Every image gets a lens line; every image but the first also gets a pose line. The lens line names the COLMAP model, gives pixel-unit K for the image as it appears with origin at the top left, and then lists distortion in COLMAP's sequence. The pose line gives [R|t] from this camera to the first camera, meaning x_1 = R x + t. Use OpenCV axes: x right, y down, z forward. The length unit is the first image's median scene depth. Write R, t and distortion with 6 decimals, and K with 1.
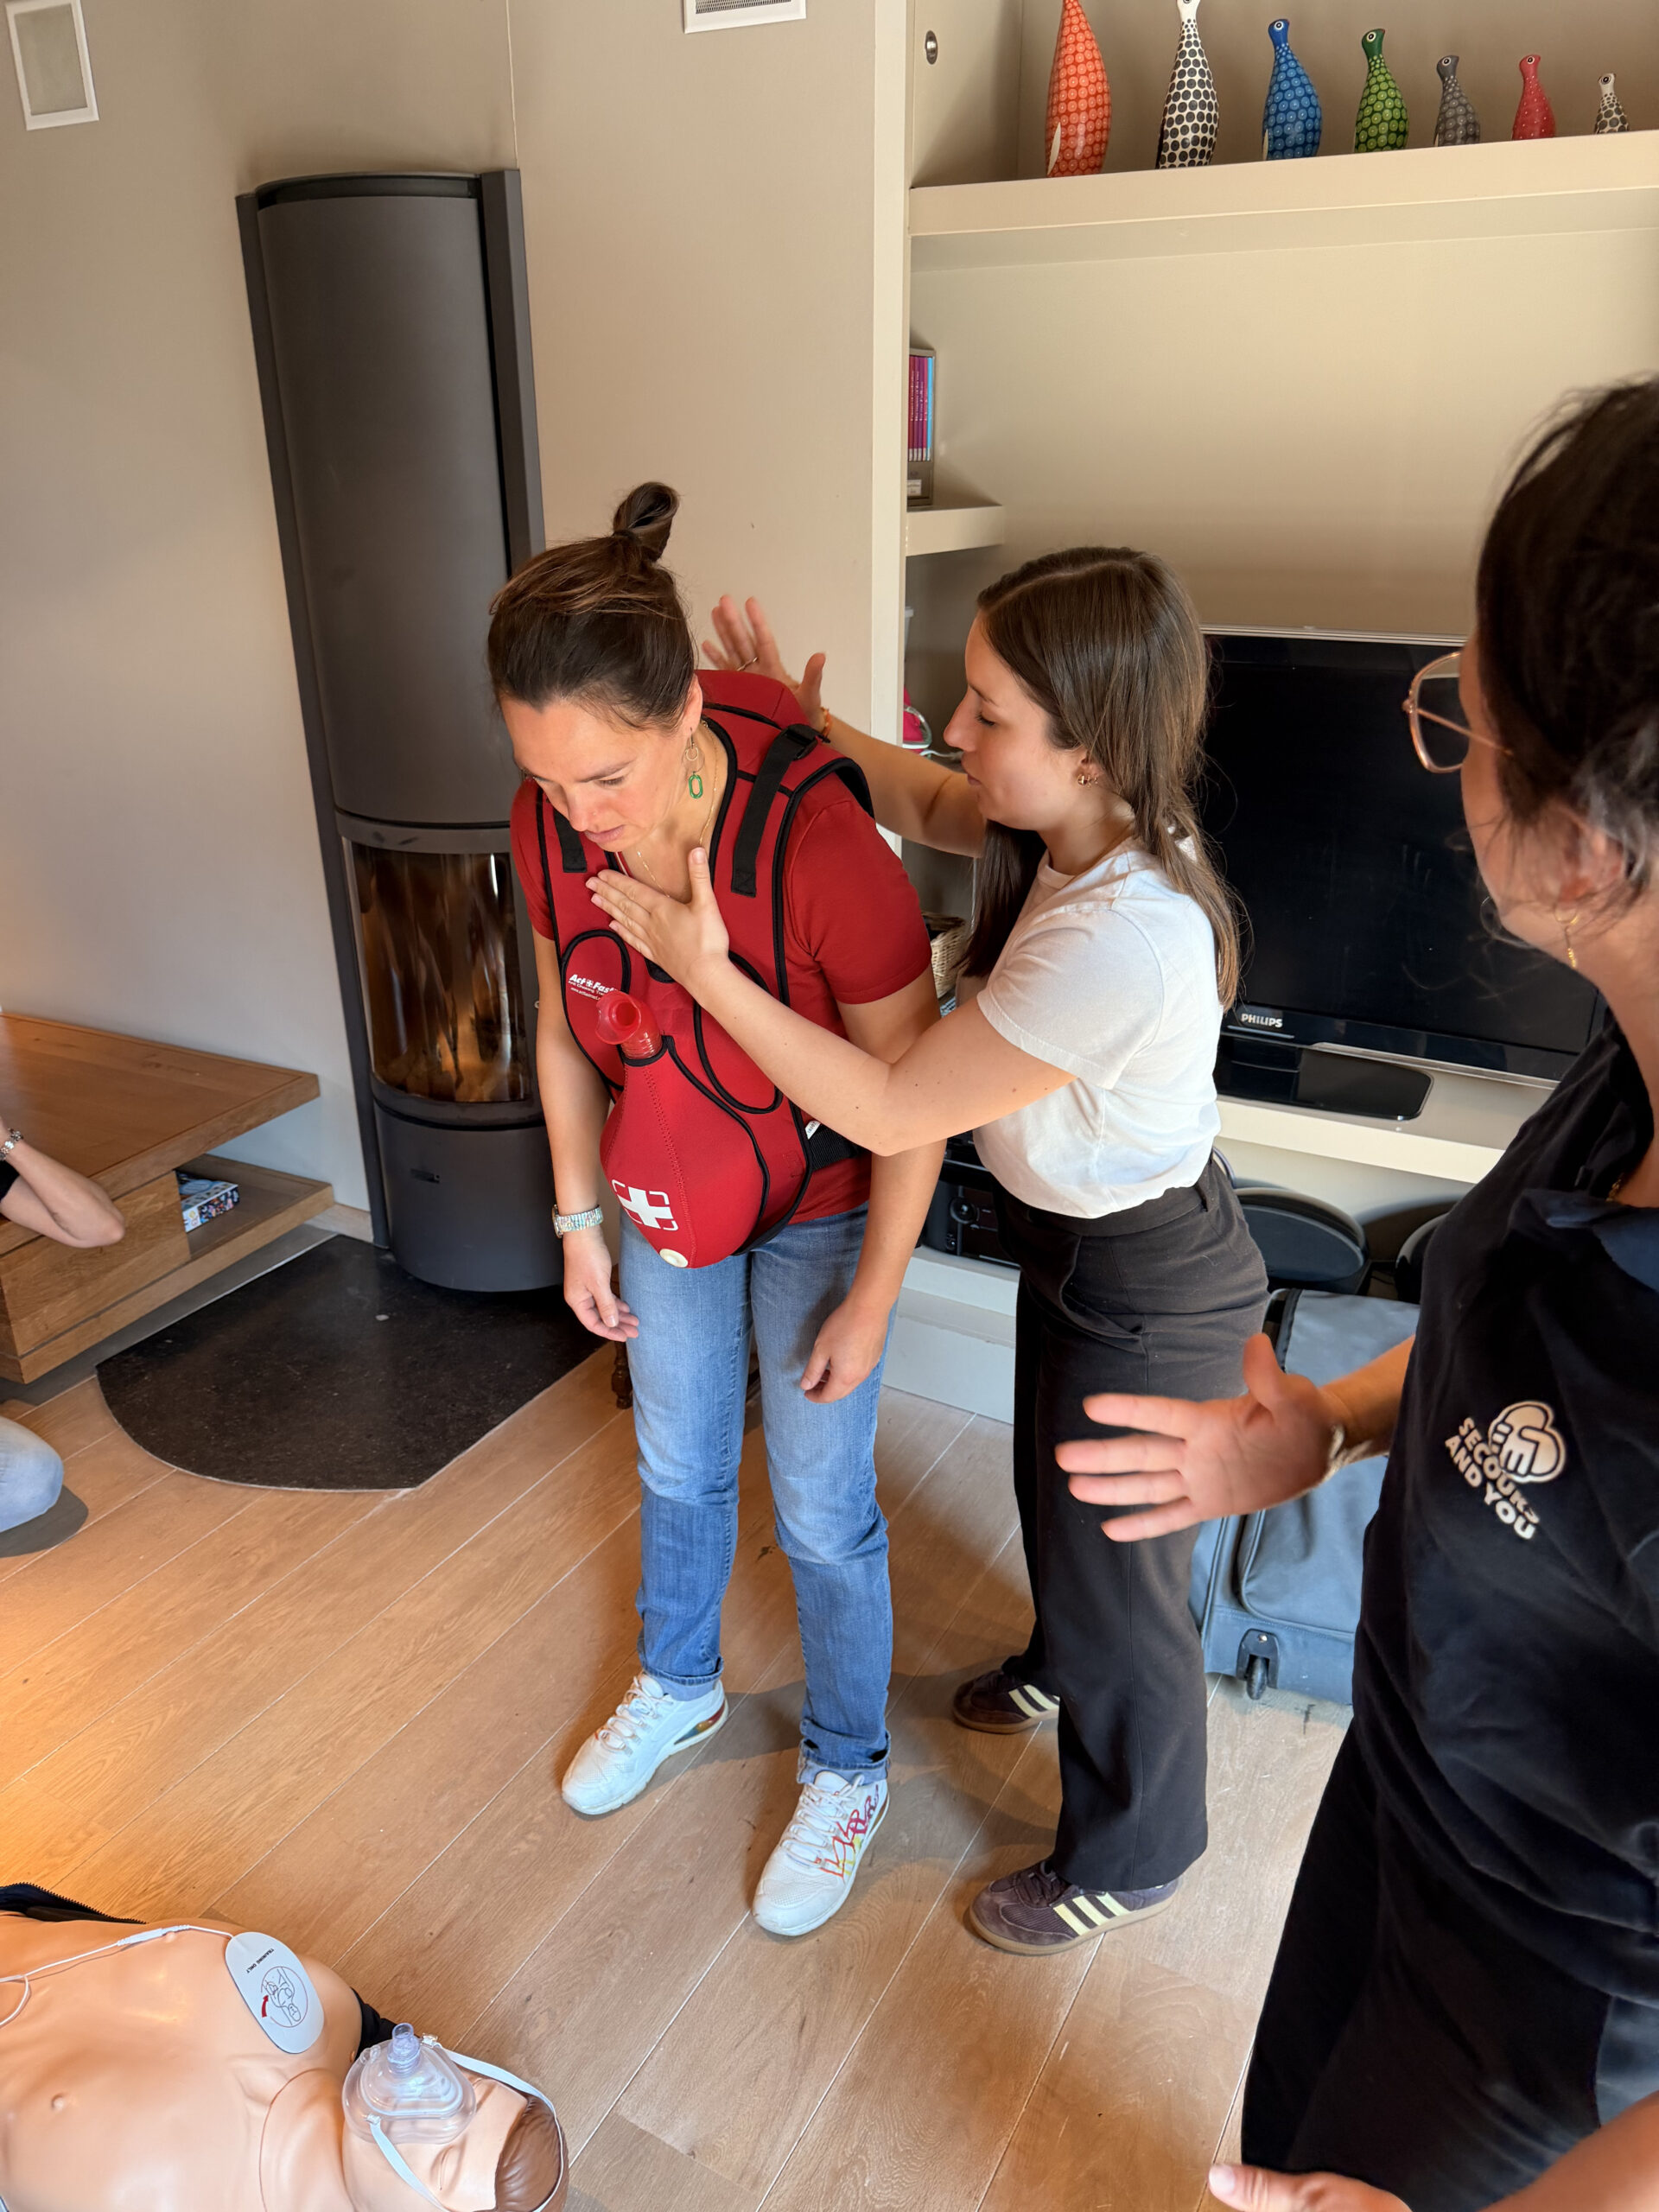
lens RADIAL K [[1590.1, 0, 829.5], [0, 1590.1, 1106.0], [0, 0, 1]] dist [0.006946, -0.001094]
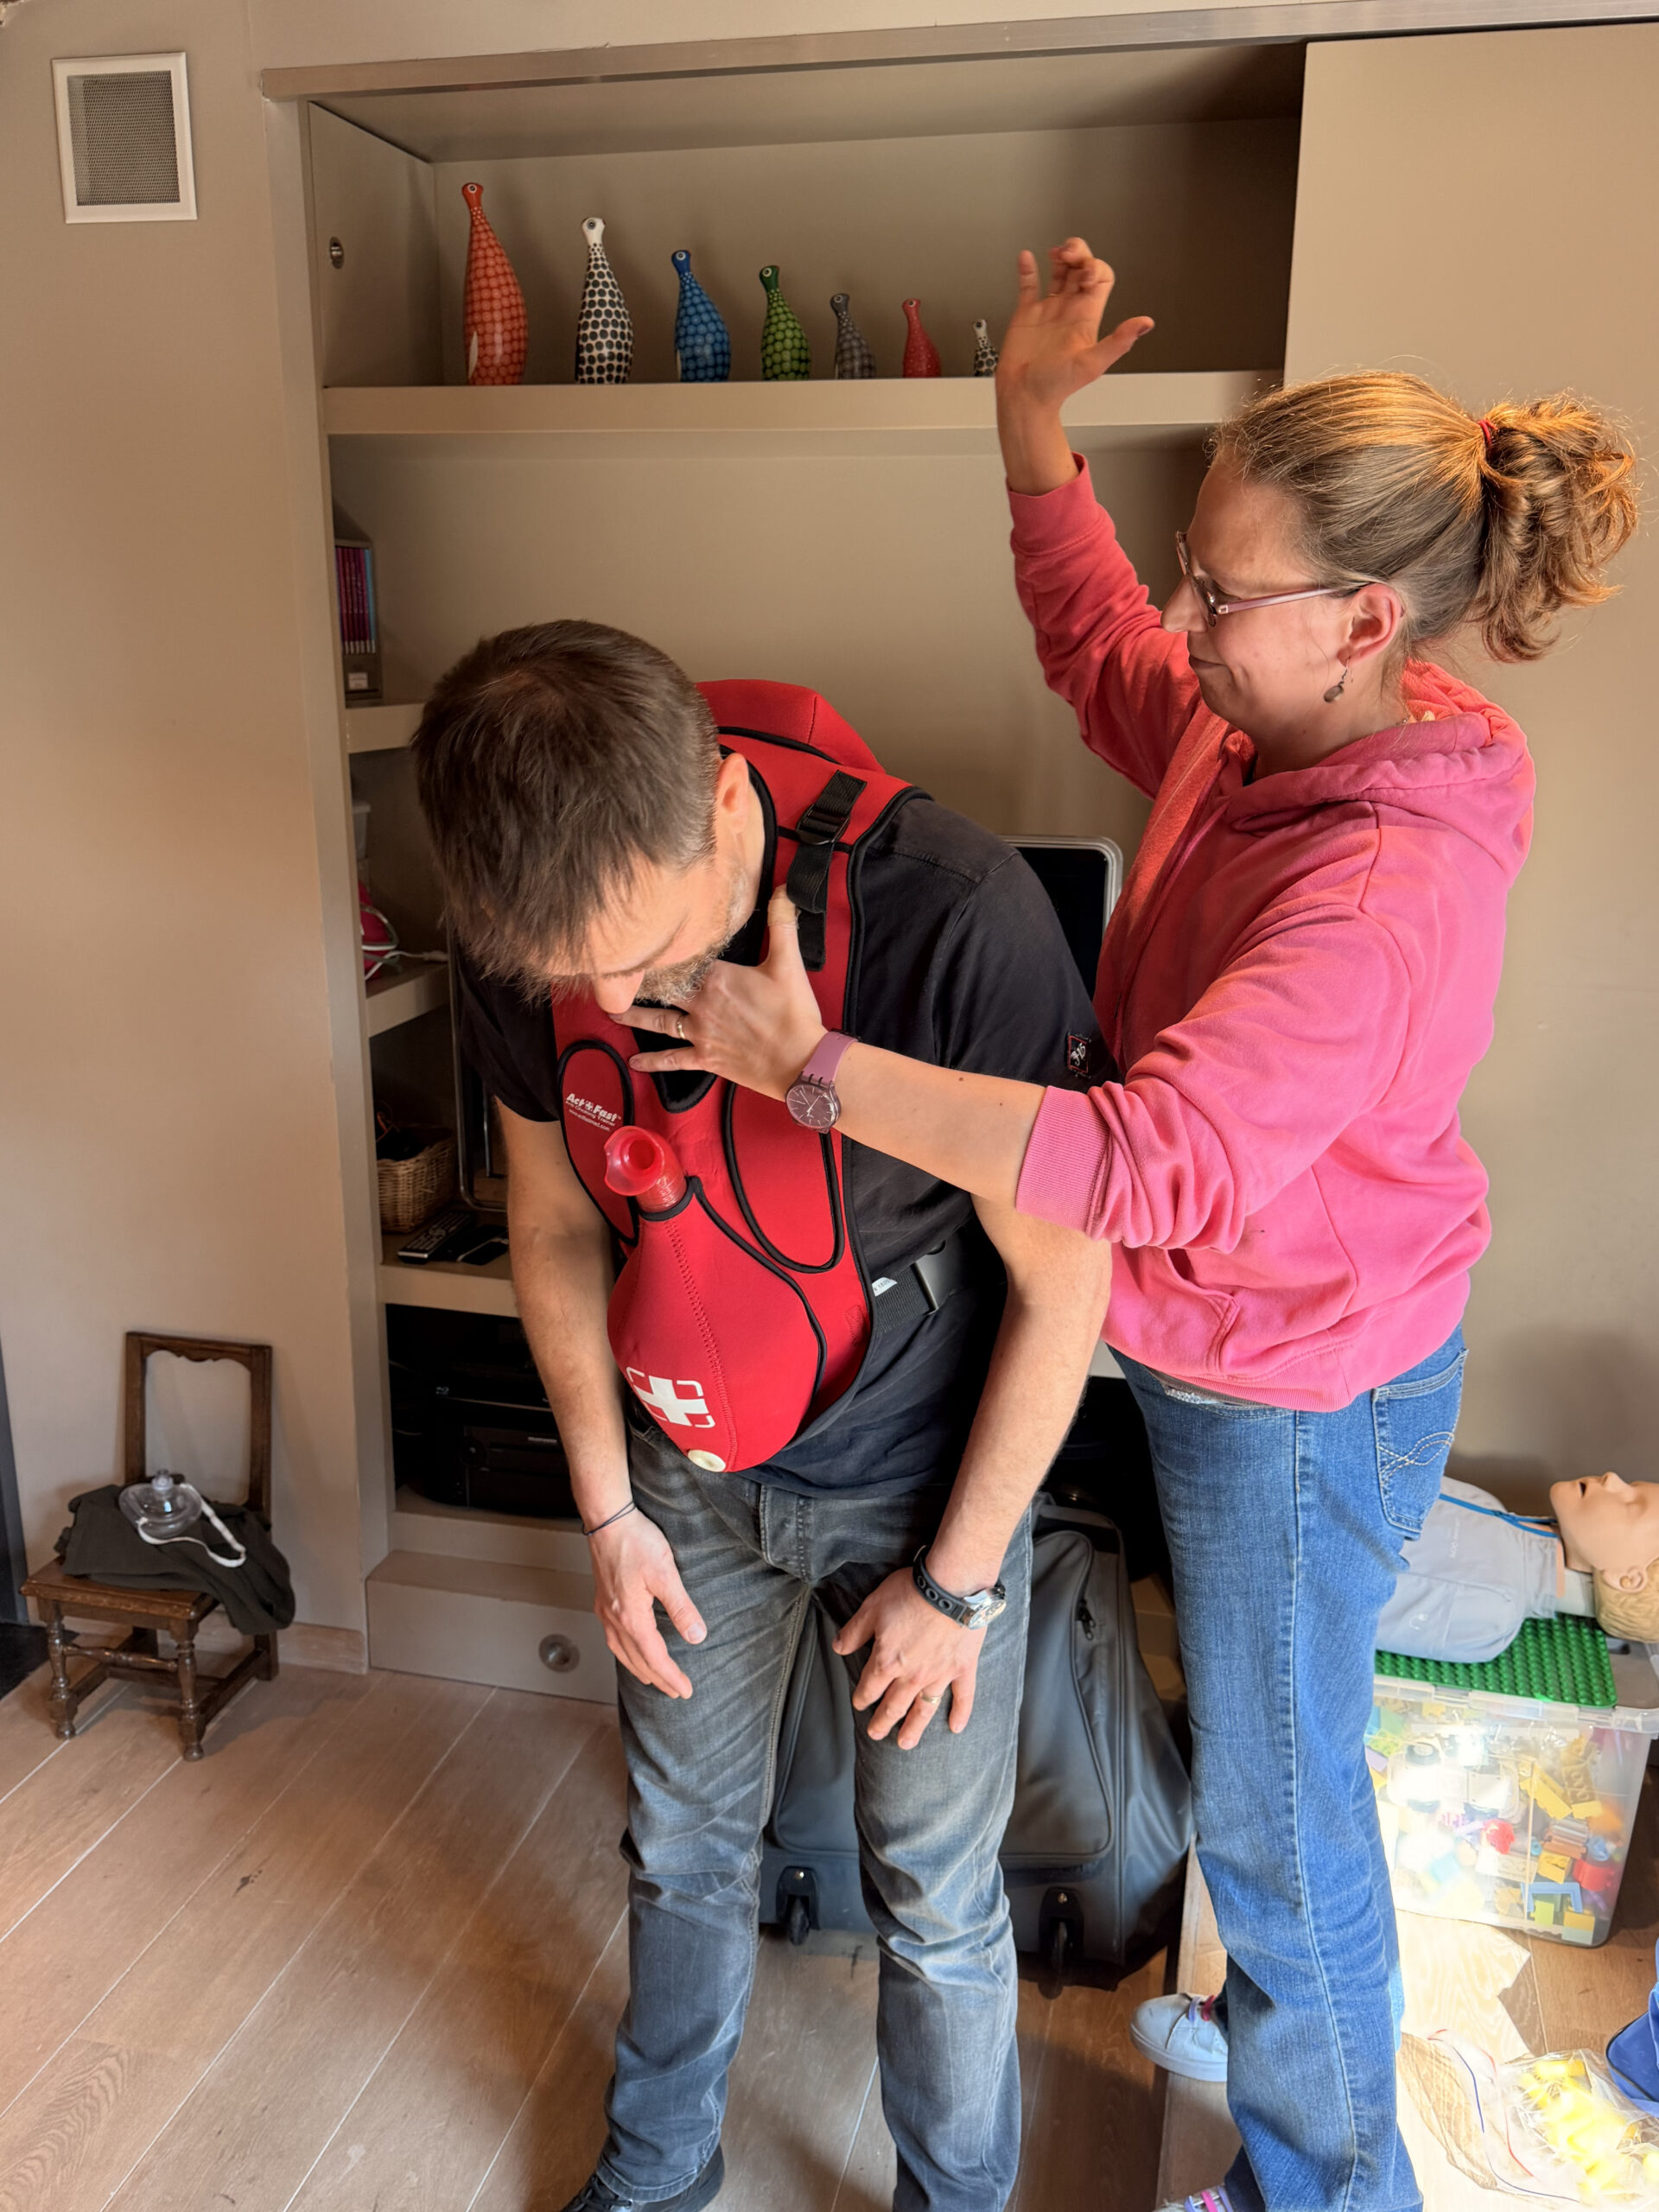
lens RADIAL K [[1875.7, 0, 834.6], [0, 1875.7, 1120.6], [0, 0, 1]] dist [0.027911, -0.021645]
pose [[0.967622, -0.057045, 0.245873, 0.045163], [0.088051, 0.989220, -0.117011, 0.026151], [-0.236547, 0.134871, 0.962214, -0.116887]]
